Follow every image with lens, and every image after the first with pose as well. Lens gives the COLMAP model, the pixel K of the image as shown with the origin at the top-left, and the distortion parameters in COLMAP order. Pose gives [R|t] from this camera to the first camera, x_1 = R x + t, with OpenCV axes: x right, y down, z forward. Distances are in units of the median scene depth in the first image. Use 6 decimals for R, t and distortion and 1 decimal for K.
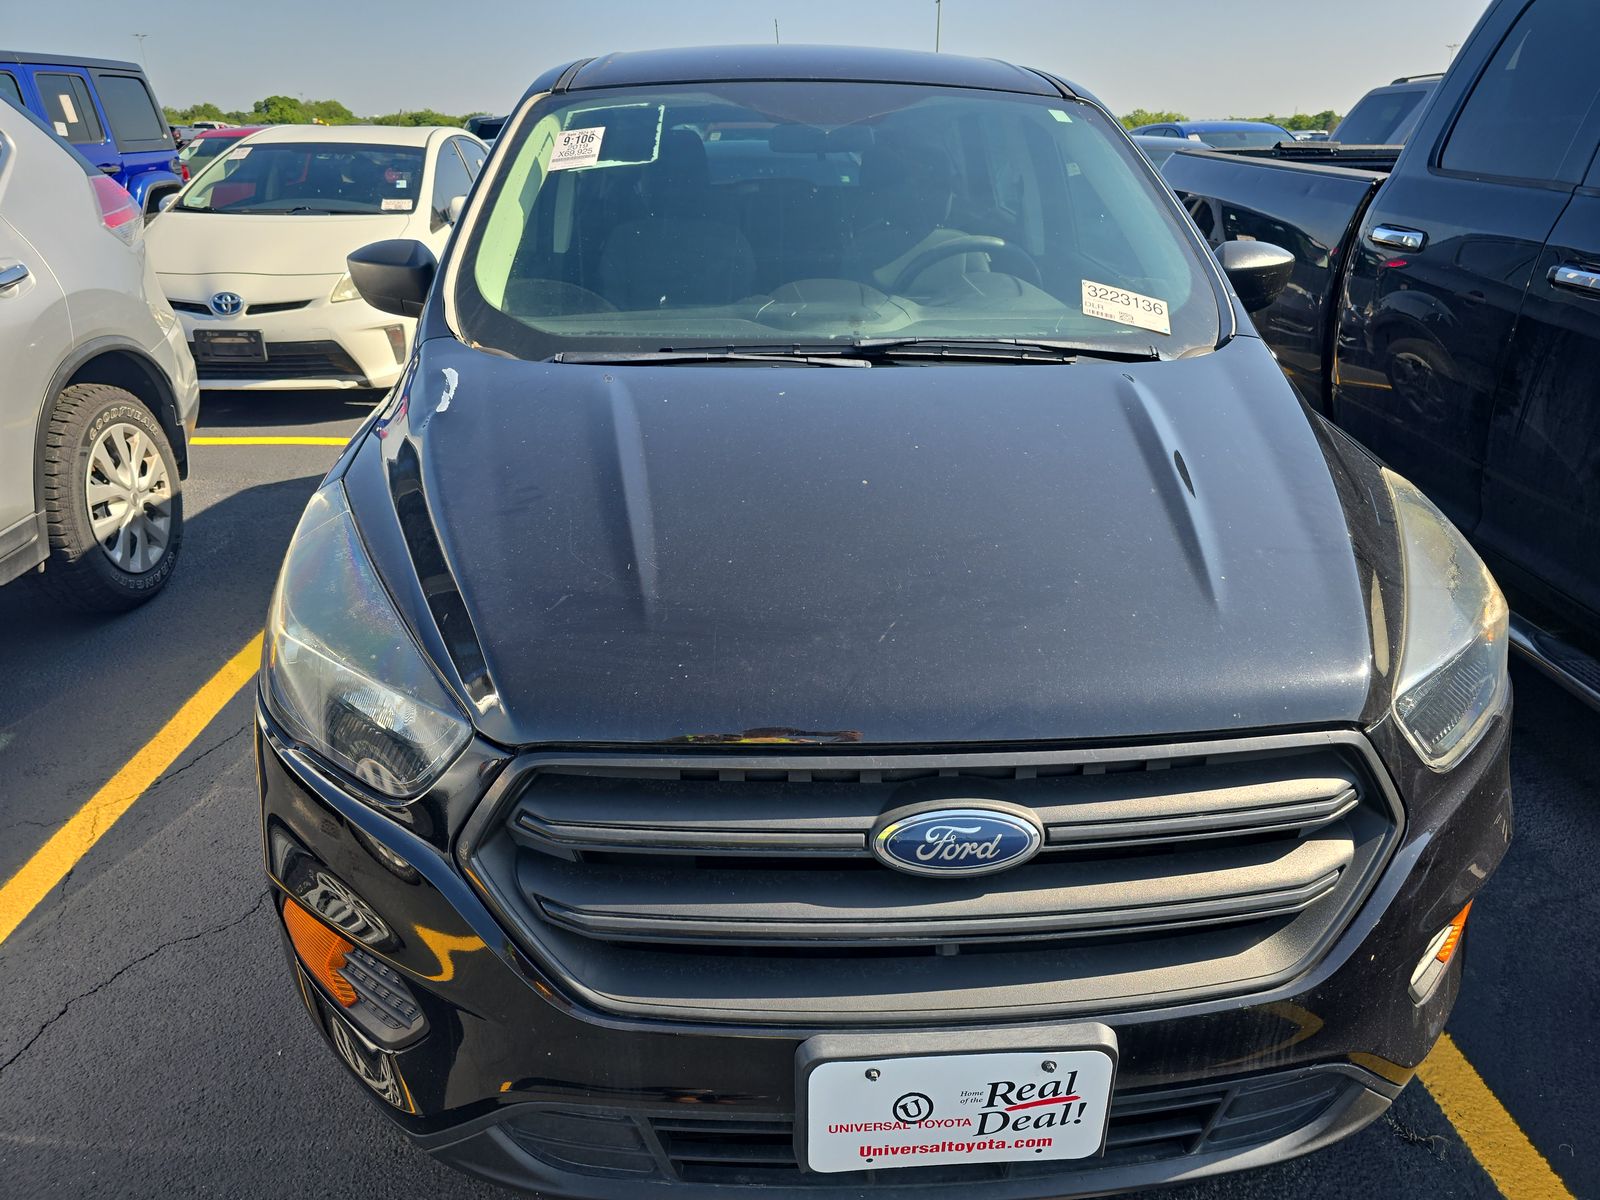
lens RADIAL K [[1070.3, 0, 800.6], [0, 1070.3, 602.3], [0, 0, 1]] dist [0.022486, -0.018527]
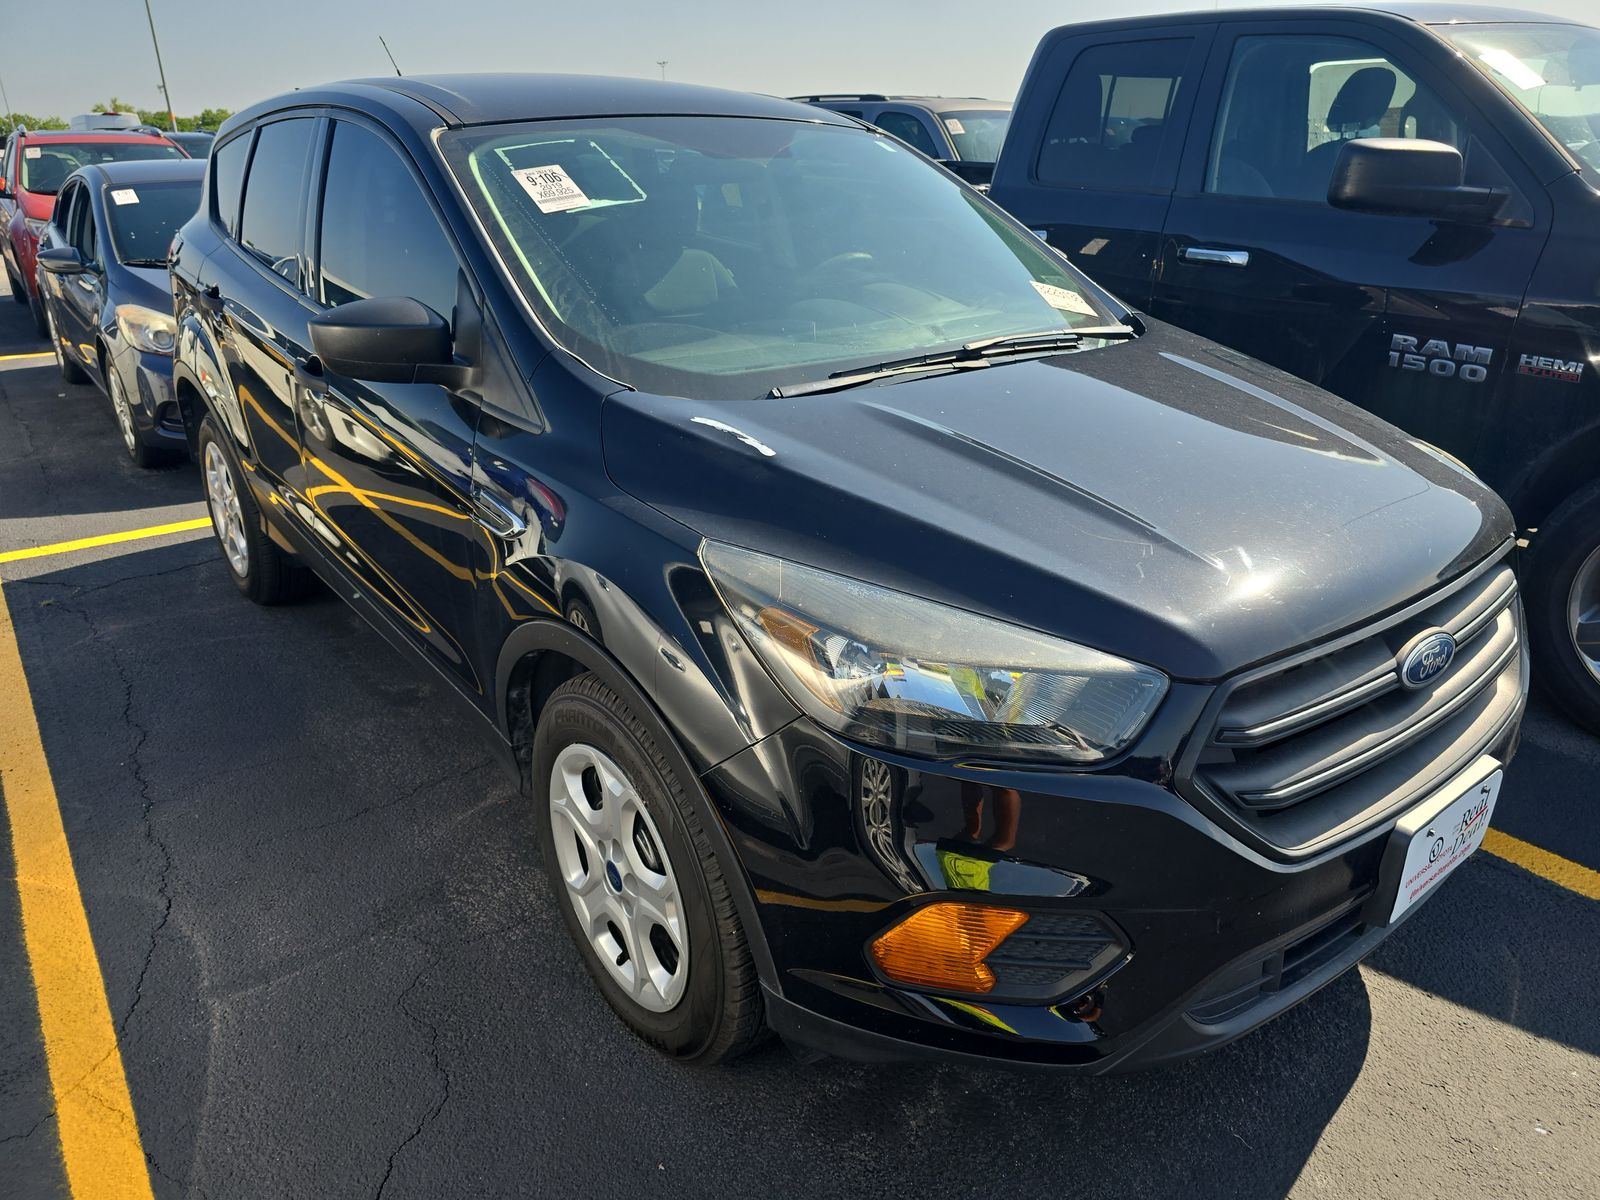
lens RADIAL K [[1070.3, 0, 804.4], [0, 1070.3, 597.4], [0, 0, 1]] dist [0.022486, -0.018527]
pose [[0.824206, -0.231472, 0.516822, -0.674126], [0.236814, 0.969897, 0.056732, -0.075466], [-0.514397, 0.075632, 0.854211, 0.092144]]
